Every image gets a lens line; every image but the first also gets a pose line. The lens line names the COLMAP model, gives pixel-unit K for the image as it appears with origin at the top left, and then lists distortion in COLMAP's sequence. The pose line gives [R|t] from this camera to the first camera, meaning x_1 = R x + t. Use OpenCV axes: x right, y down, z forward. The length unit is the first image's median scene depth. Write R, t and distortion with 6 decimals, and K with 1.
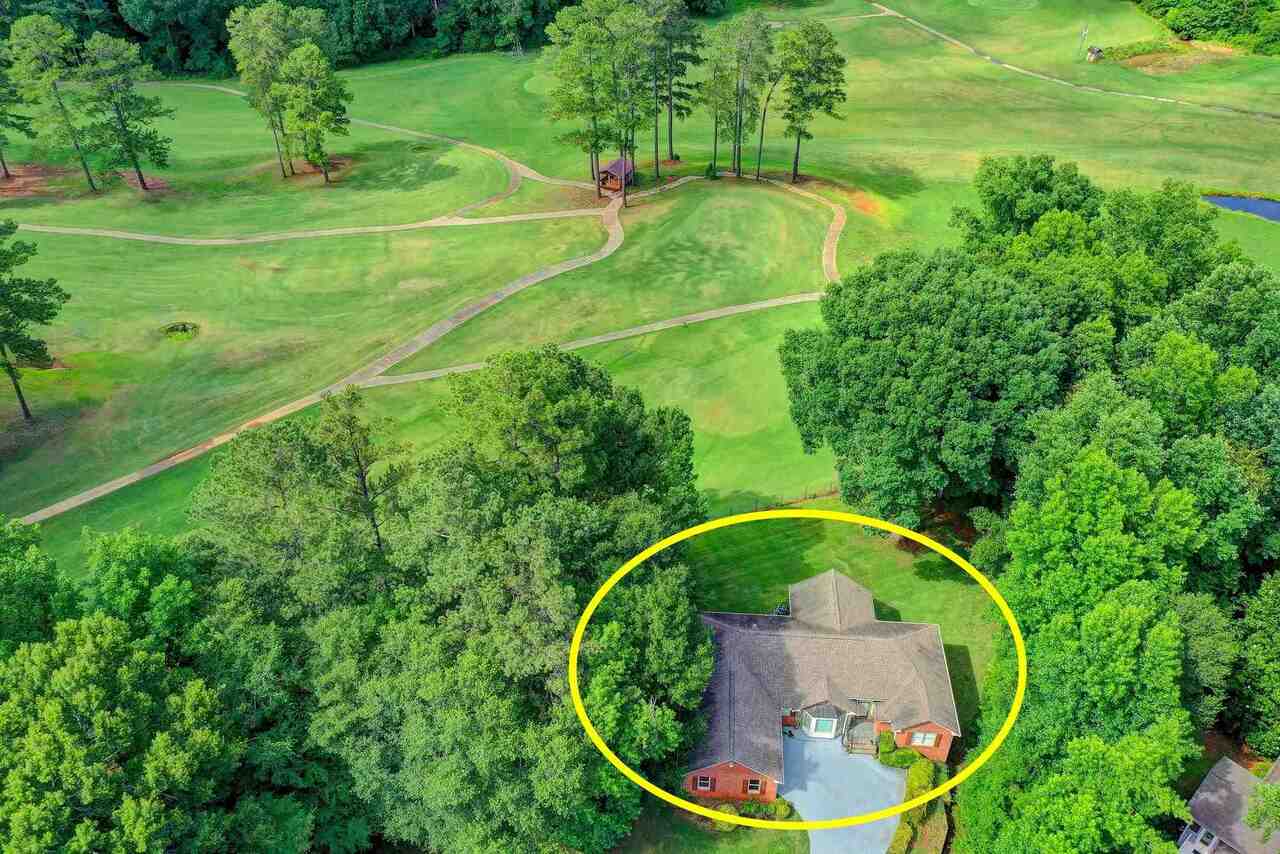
lens RADIAL K [[992.8, 0, 640.0], [0, 992.8, 427.0], [0, 0, 1]] dist [0.016898, -0.000980]
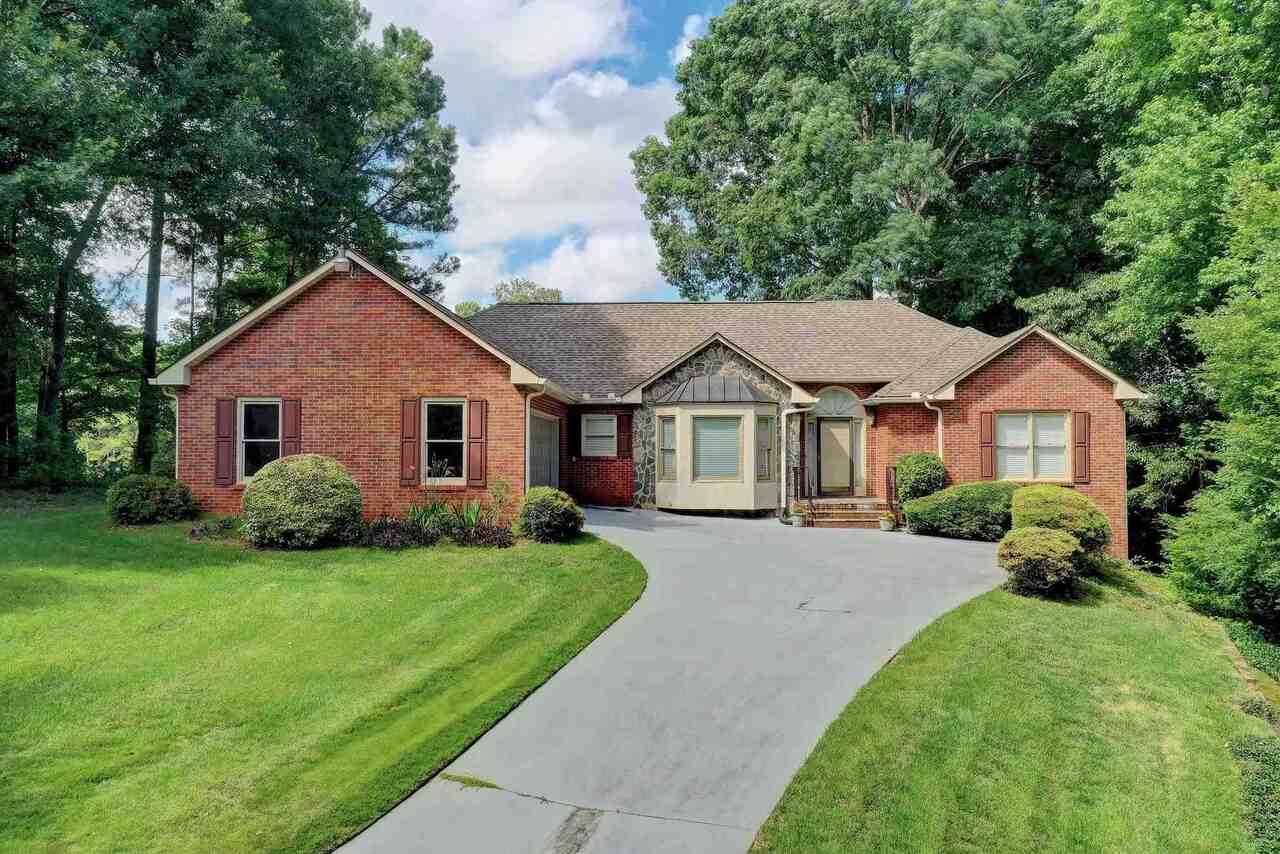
lens RADIAL K [[992.8, 0, 640.0], [0, 992.8, 427.0], [0, 0, 1]] dist [0.016898, -0.000980]
pose [[0.999598, 0.010862, 0.026186, 0.148703], [0.008264, 0.771949, -0.635631, 0.489967], [-0.027119, 0.635592, 0.771549, 0.735508]]
